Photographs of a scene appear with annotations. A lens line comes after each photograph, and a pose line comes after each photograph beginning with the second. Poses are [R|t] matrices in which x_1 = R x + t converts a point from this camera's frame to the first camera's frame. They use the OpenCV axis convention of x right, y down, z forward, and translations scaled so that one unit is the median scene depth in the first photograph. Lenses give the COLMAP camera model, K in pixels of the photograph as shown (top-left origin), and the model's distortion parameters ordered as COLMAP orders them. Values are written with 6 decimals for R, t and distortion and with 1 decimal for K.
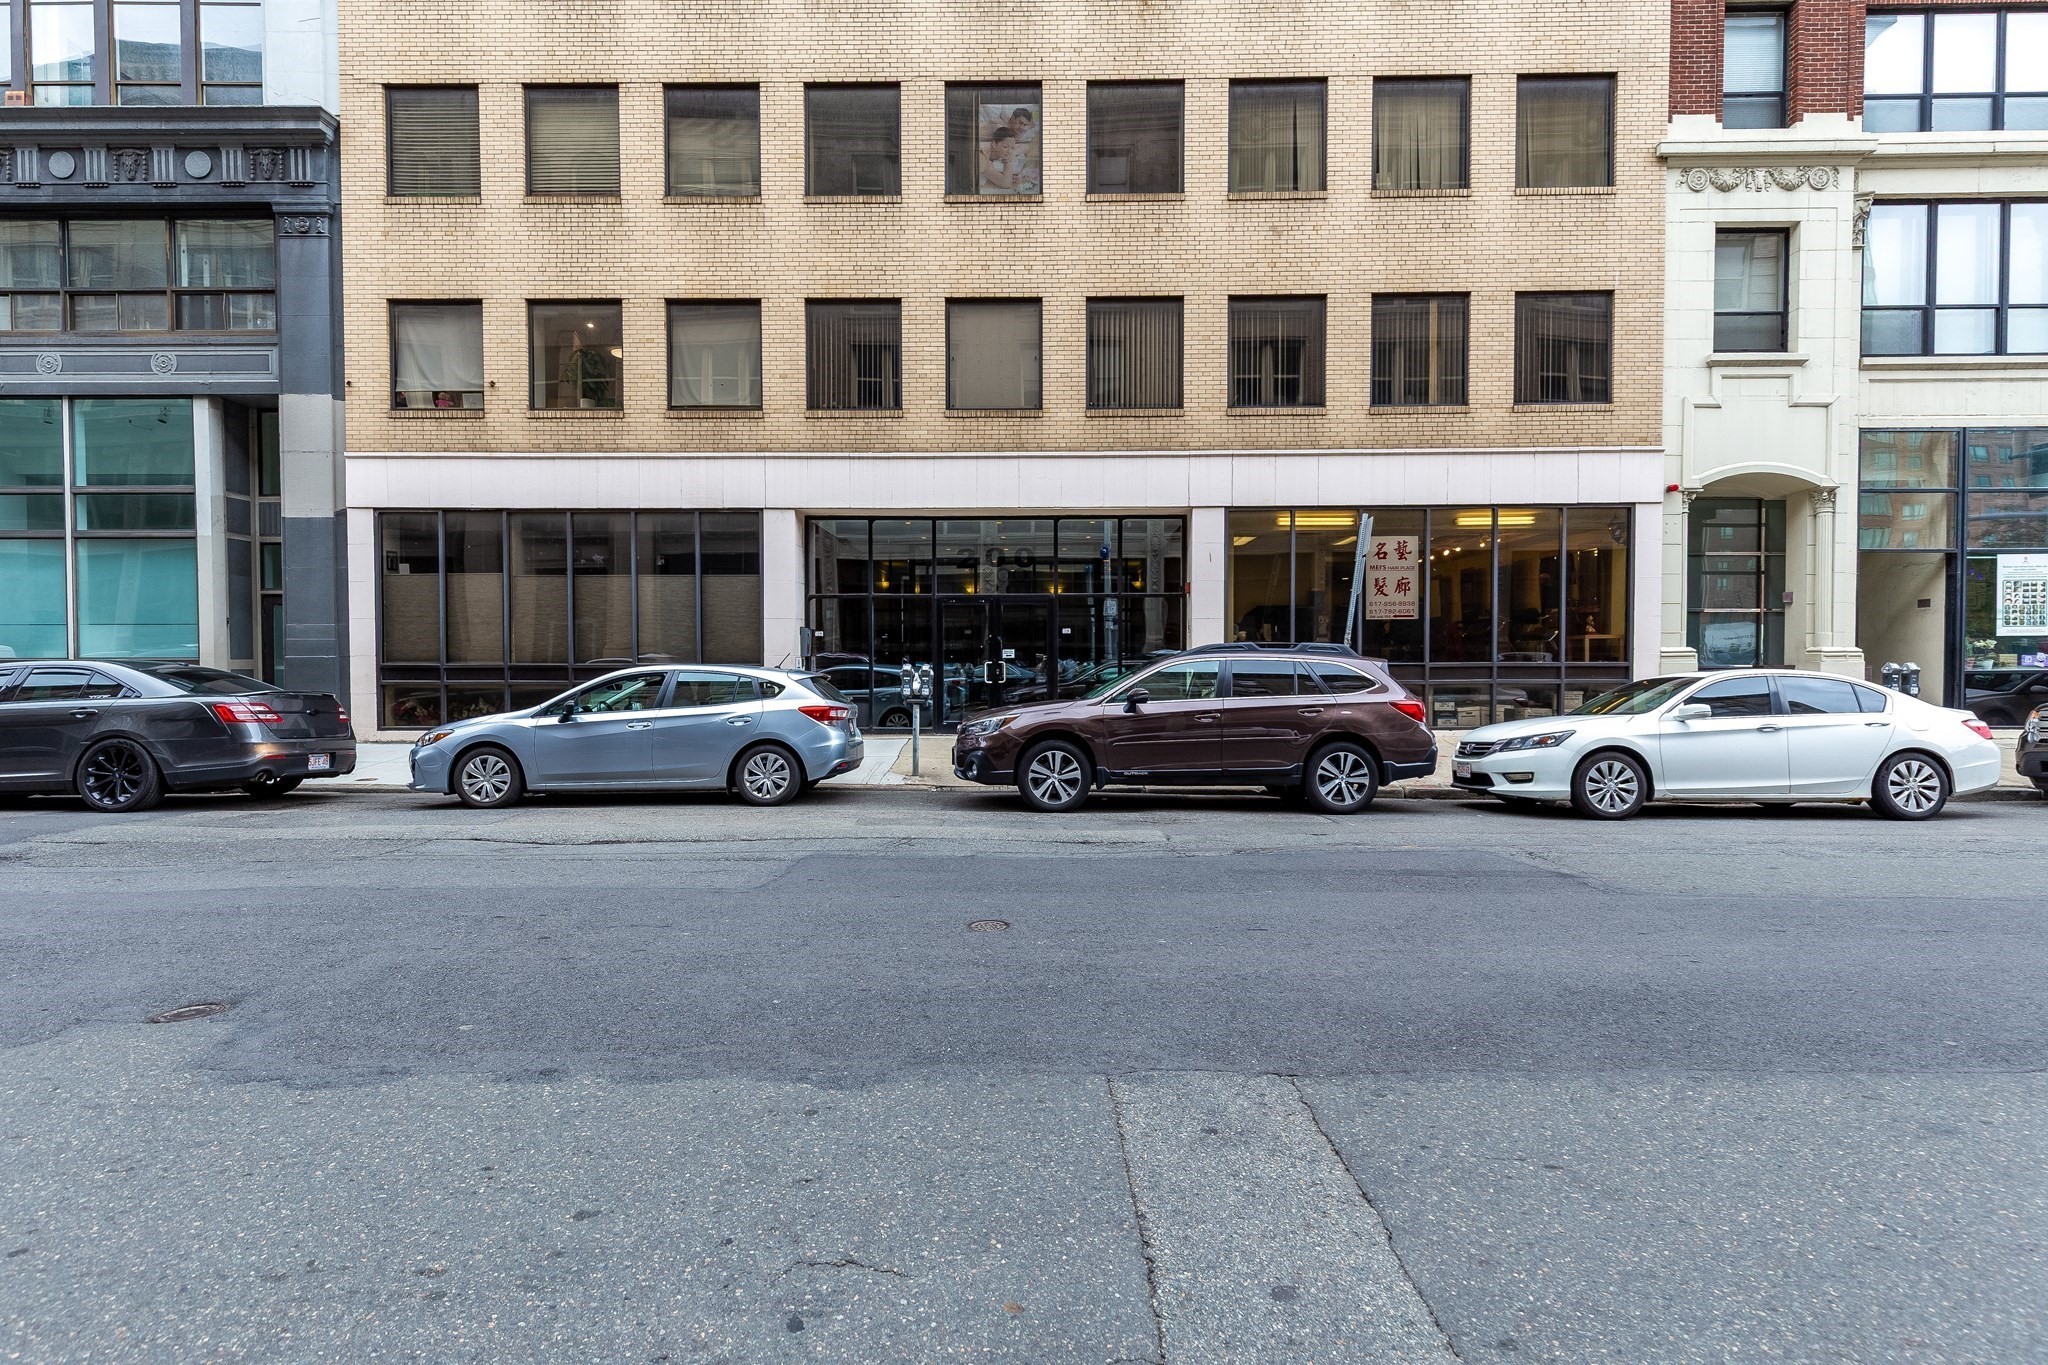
lens RADIAL K [[942.5, 0, 1017.1], [0, 942.5, 683.5], [0, 0, 1]] dist [0.008084, -0.001208]
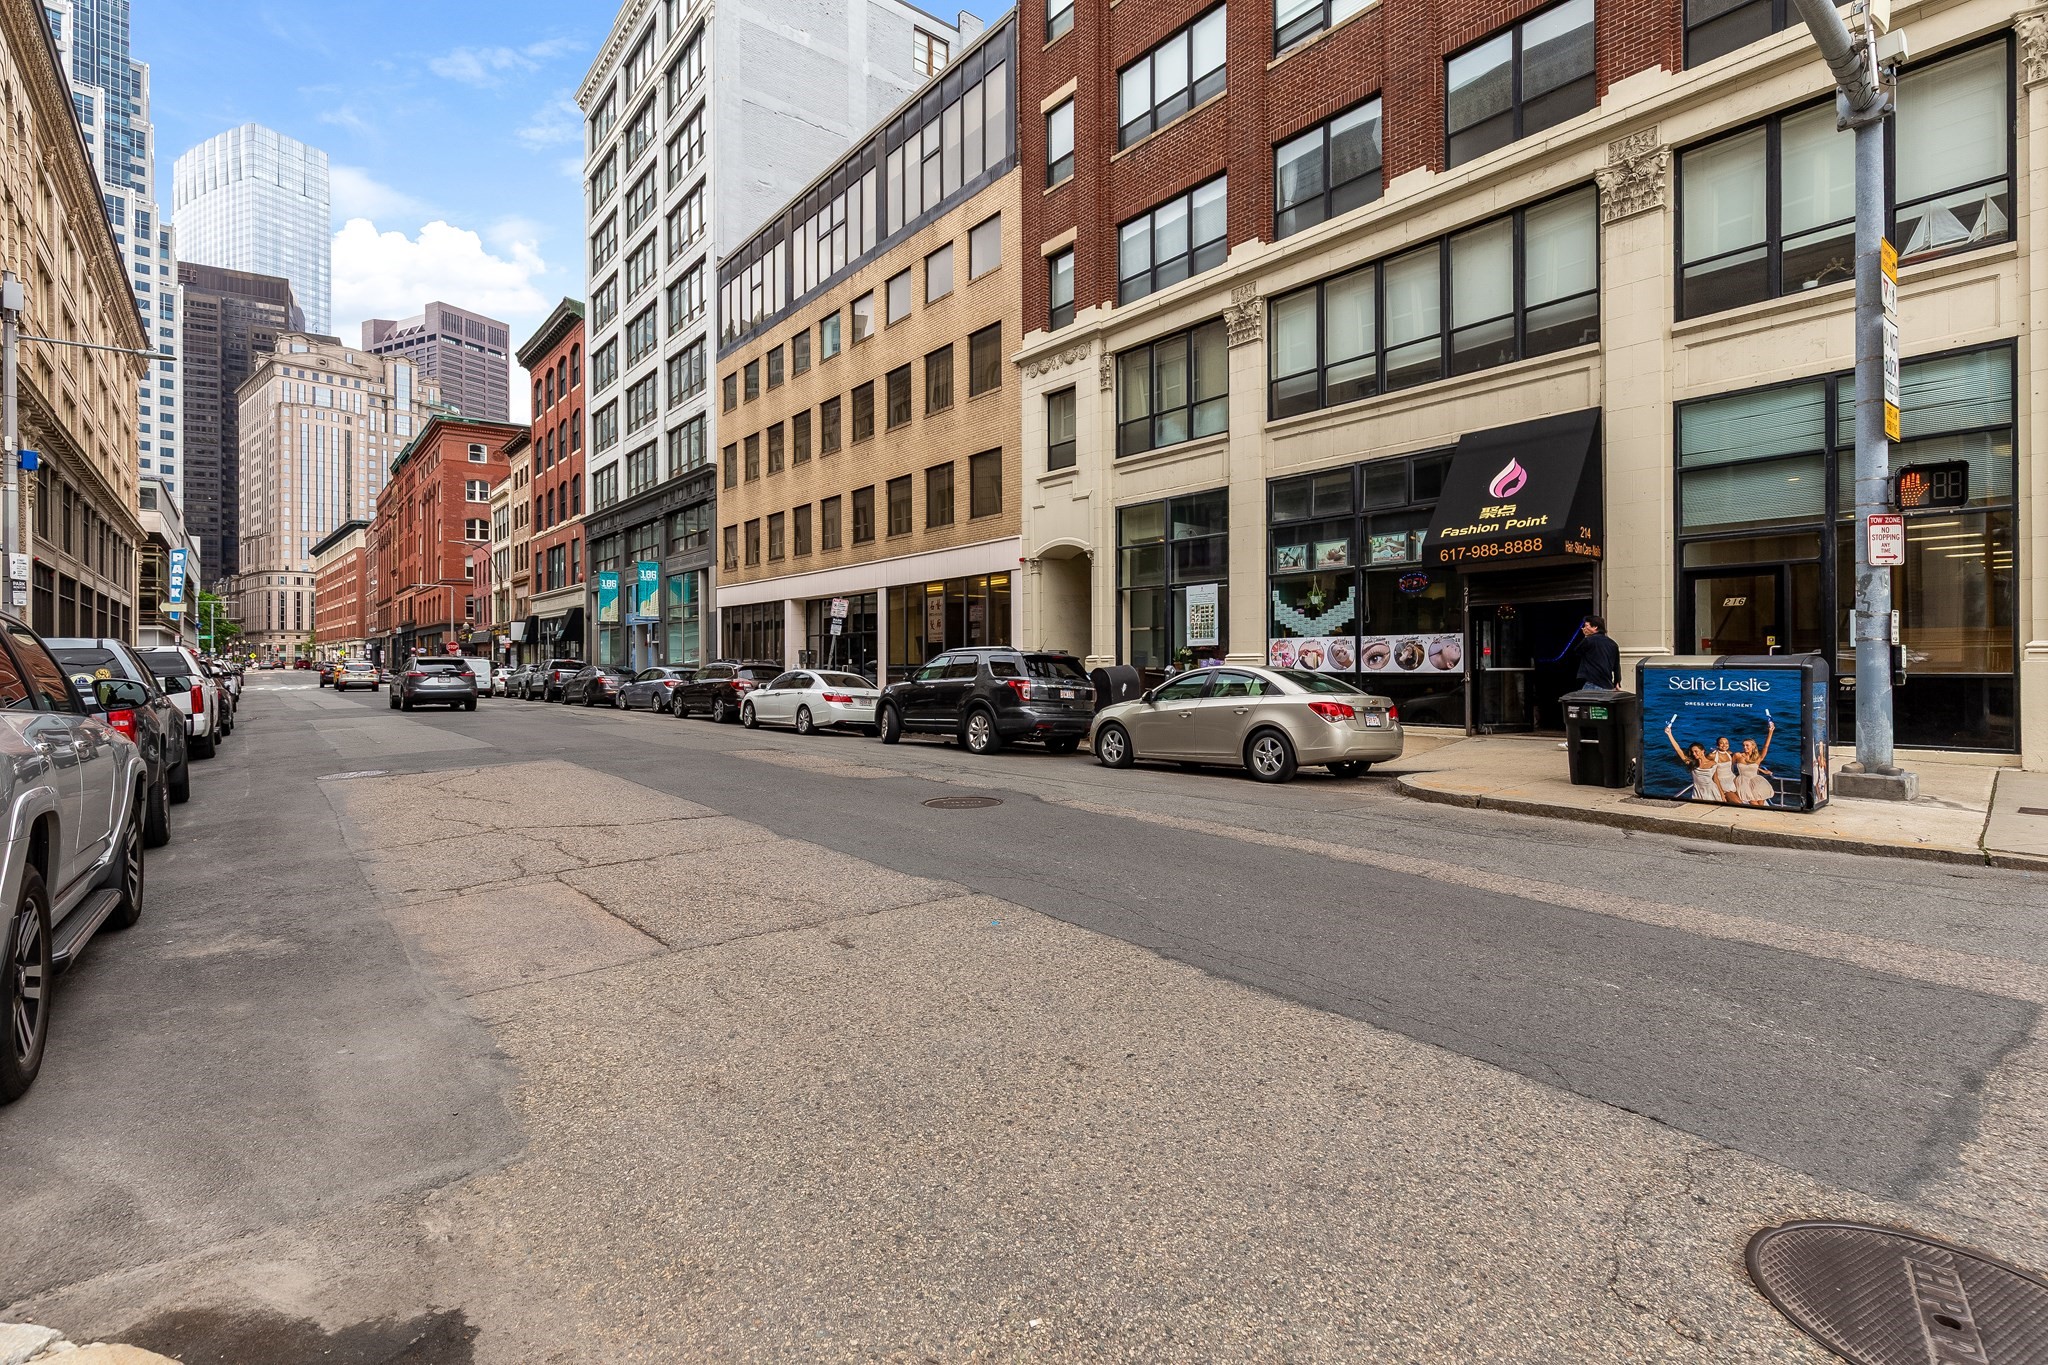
lens RADIAL K [[942.5, 0, 1029.3], [0, 942.5, 677.9], [0, 0, 1]] dist [0.008084, -0.001208]
pose [[0.647885, 0.009234, -0.761682, 1.942842], [-0.015177, 0.999885, -0.000789, 0.001325], [0.761587, 0.012071, 0.647950, -0.055176]]
